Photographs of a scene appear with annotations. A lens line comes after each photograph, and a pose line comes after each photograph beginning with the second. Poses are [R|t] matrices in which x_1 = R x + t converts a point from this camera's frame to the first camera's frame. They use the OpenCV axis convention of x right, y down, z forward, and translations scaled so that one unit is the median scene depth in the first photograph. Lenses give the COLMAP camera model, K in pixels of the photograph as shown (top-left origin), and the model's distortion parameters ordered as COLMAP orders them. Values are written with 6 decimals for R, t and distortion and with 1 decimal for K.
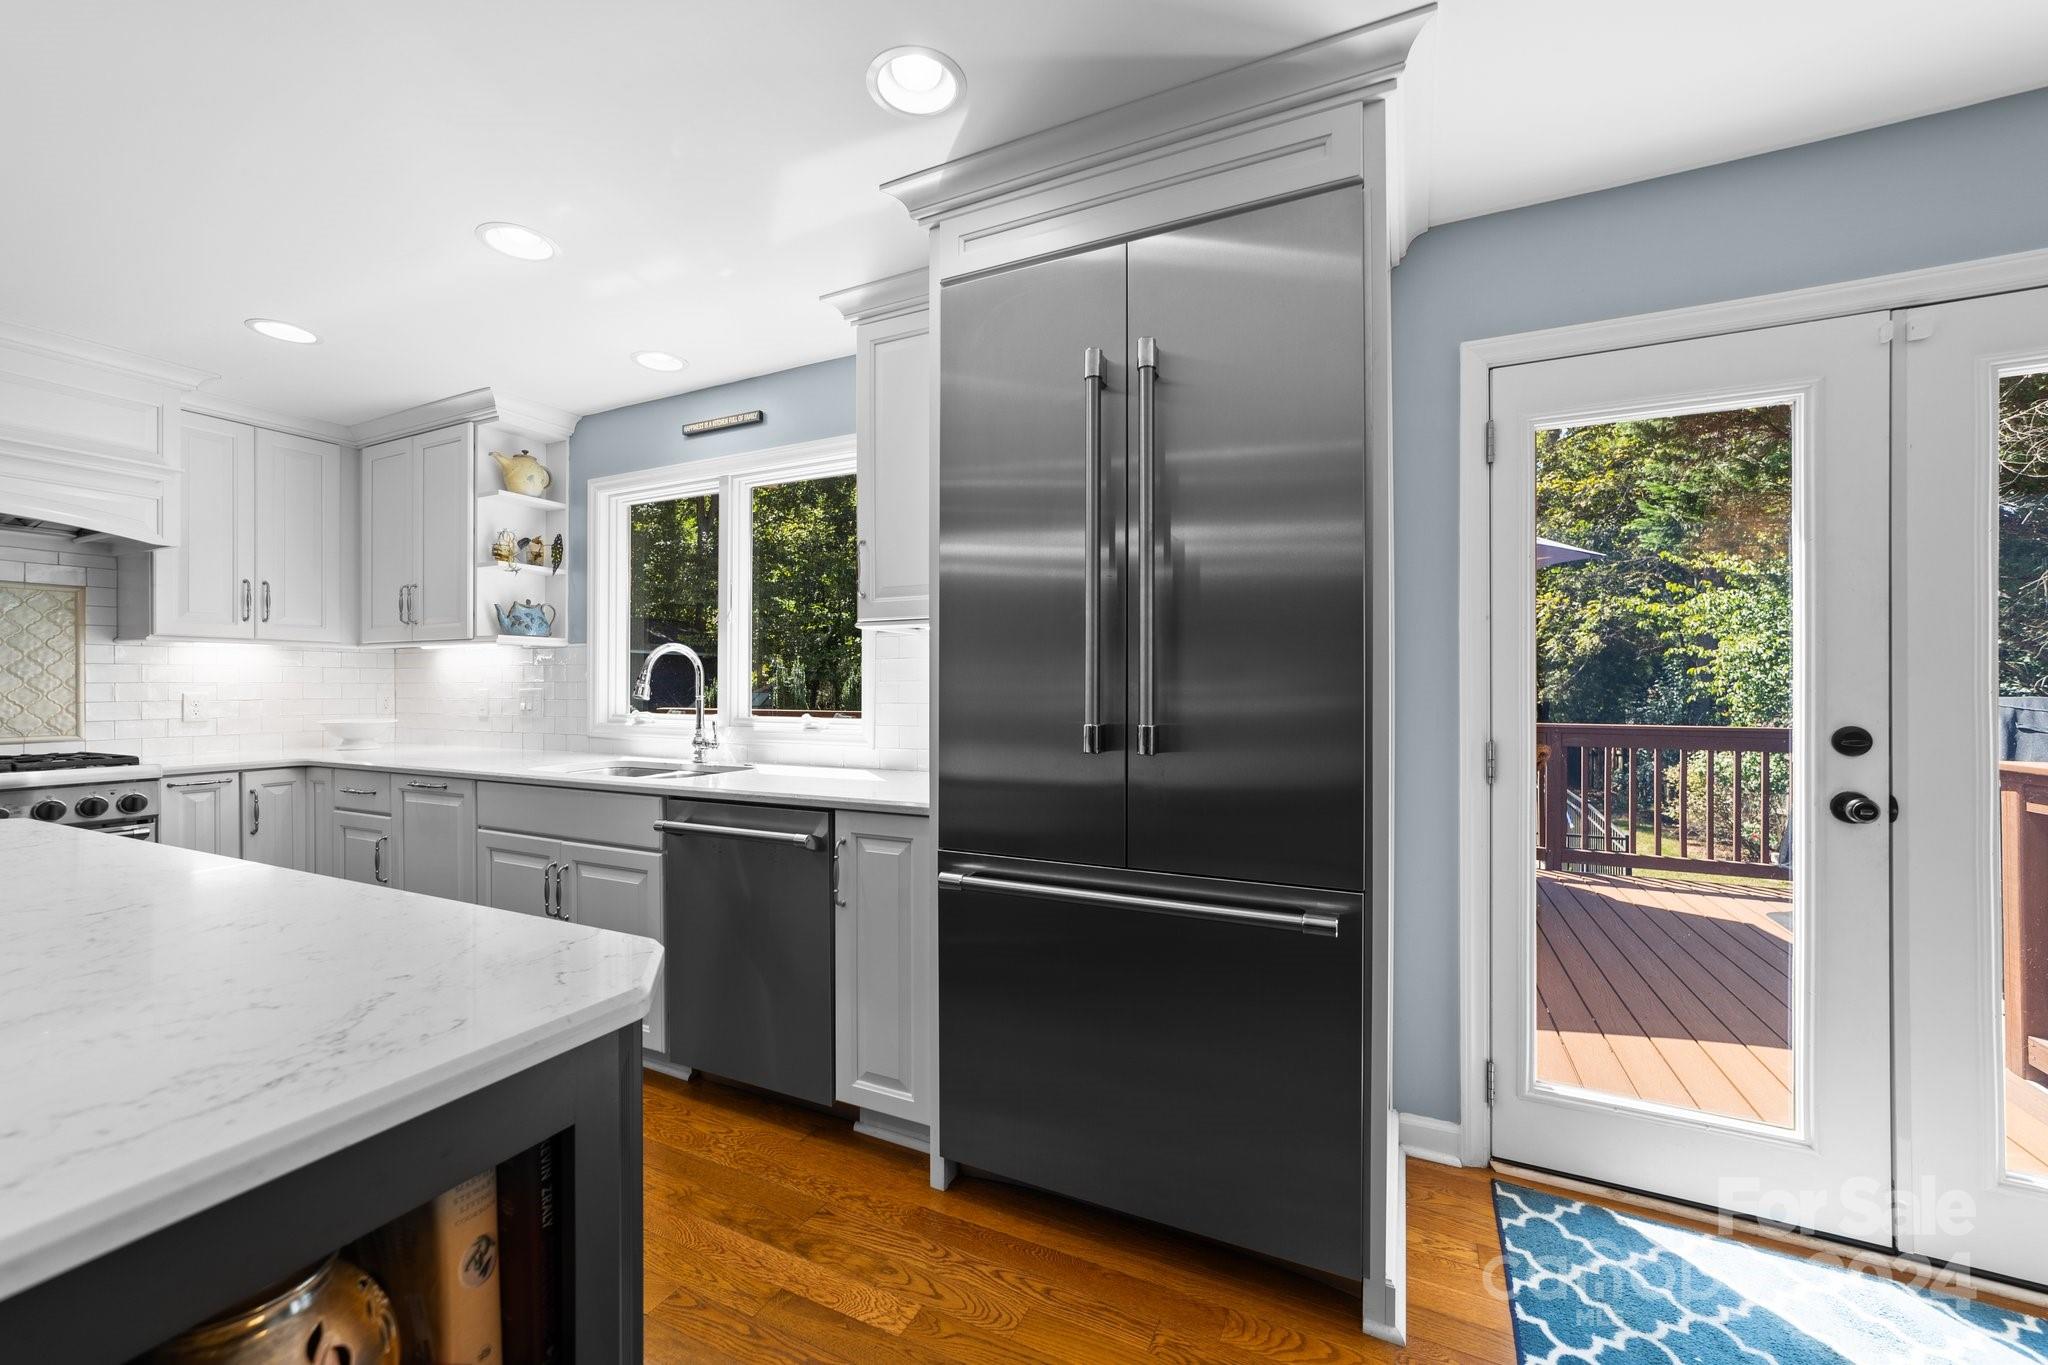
lens RADIAL K [[794.4, 0, 1017.9], [0, 794.4, 685.1], [0, 0, 1]] dist [-0.011214, 0.006237]
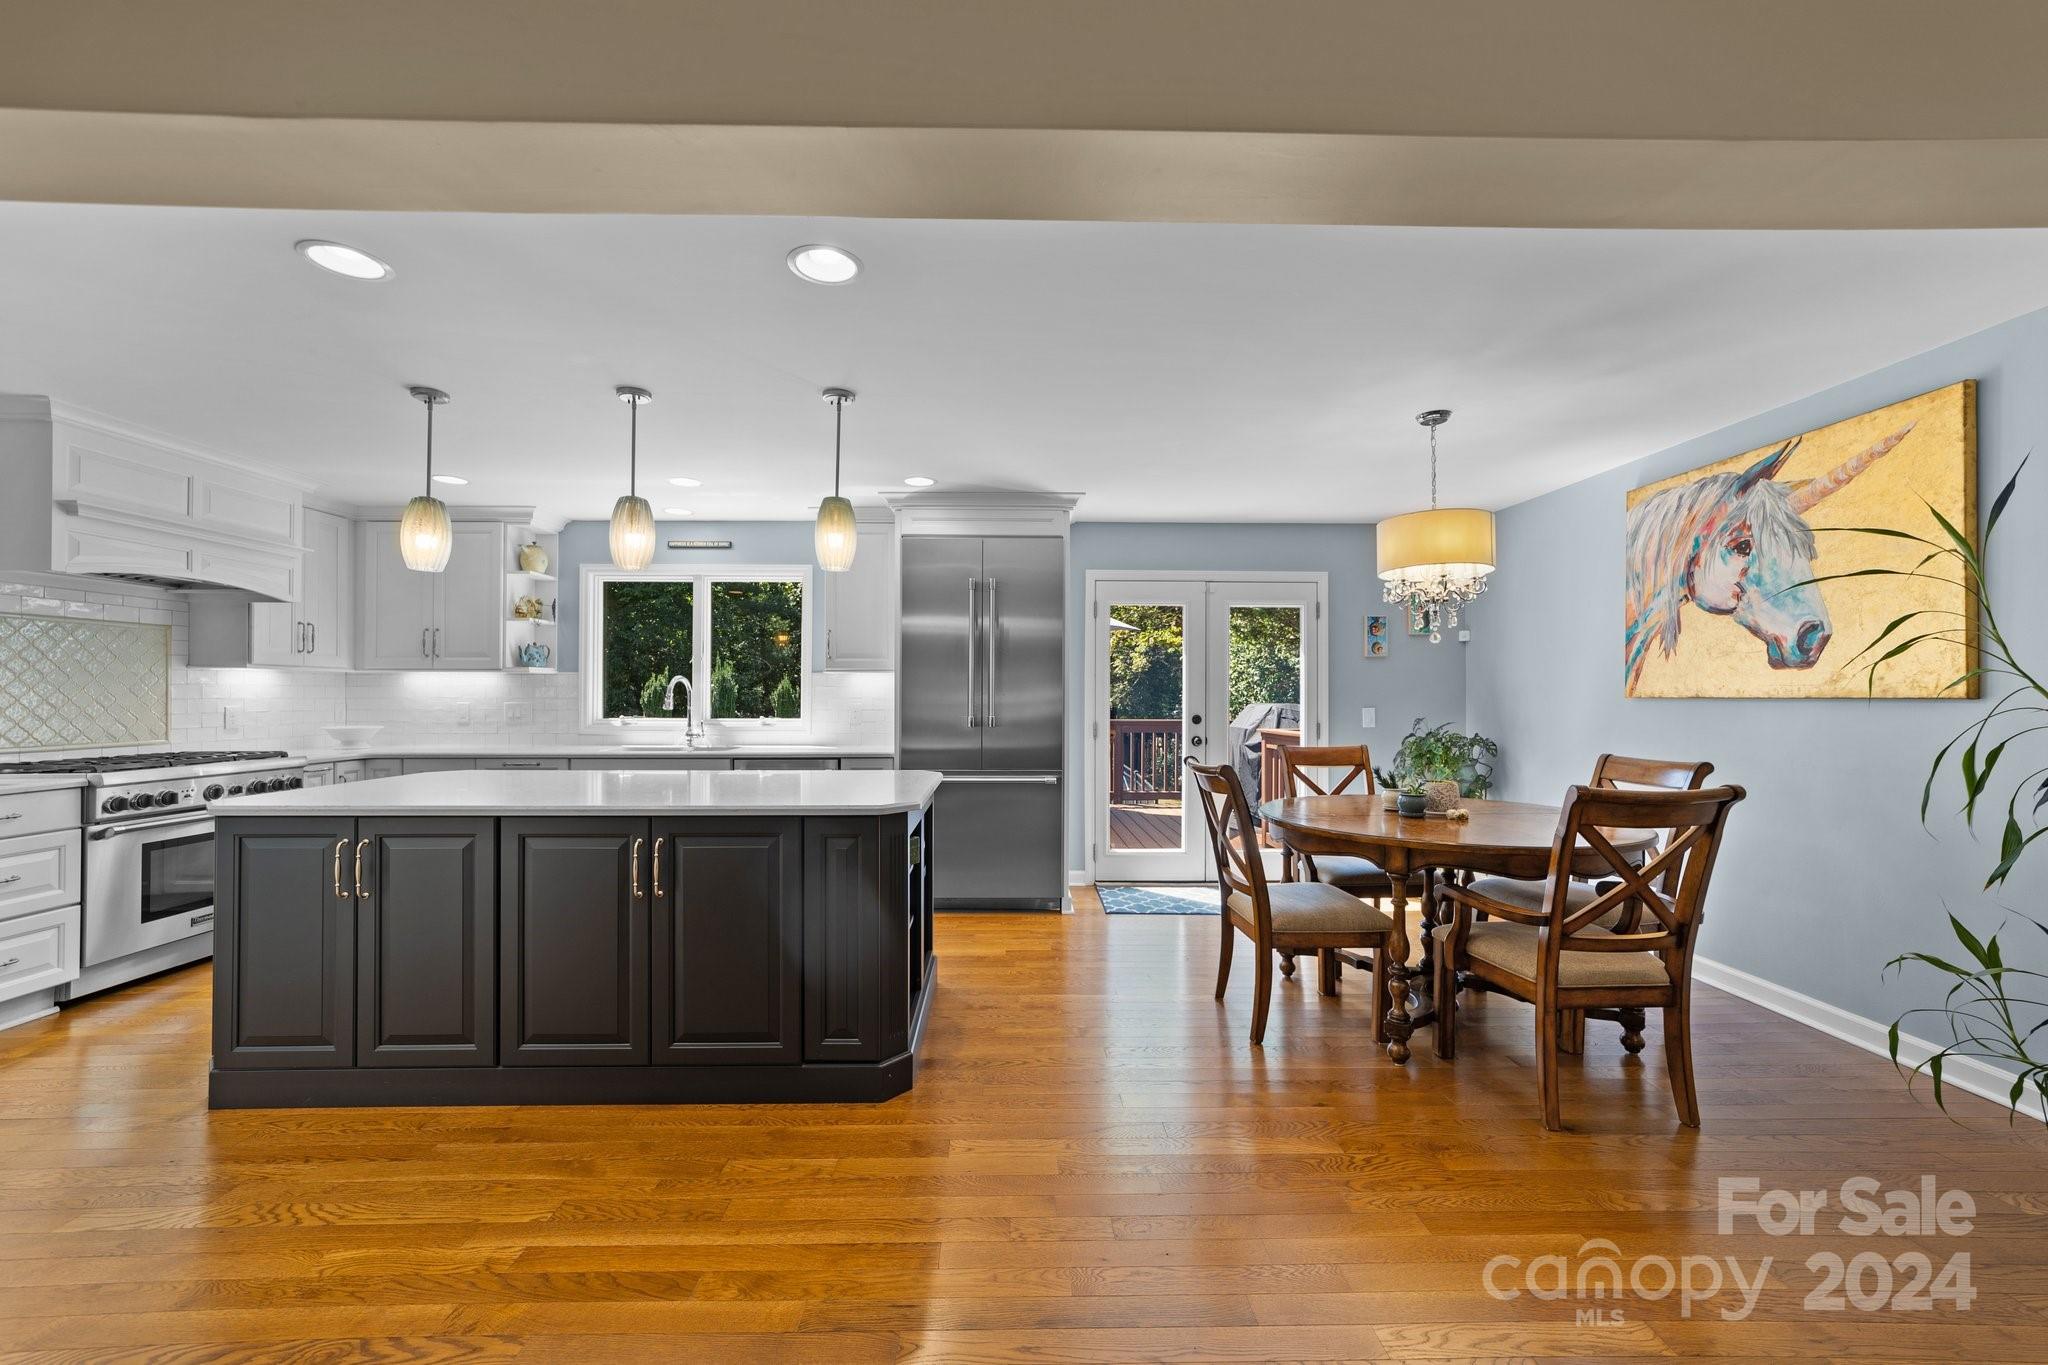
lens RADIAL K [[794.4, 0, 1018.3], [0, 794.4, 688.0], [0, 0, 1]] dist [-0.011214, 0.006237]
pose [[0.892357, 0.004311, 0.451310, -0.520836], [-0.002062, 0.999983, -0.005475, -0.017604], [-0.451326, 0.003955, 0.892351, -0.783936]]
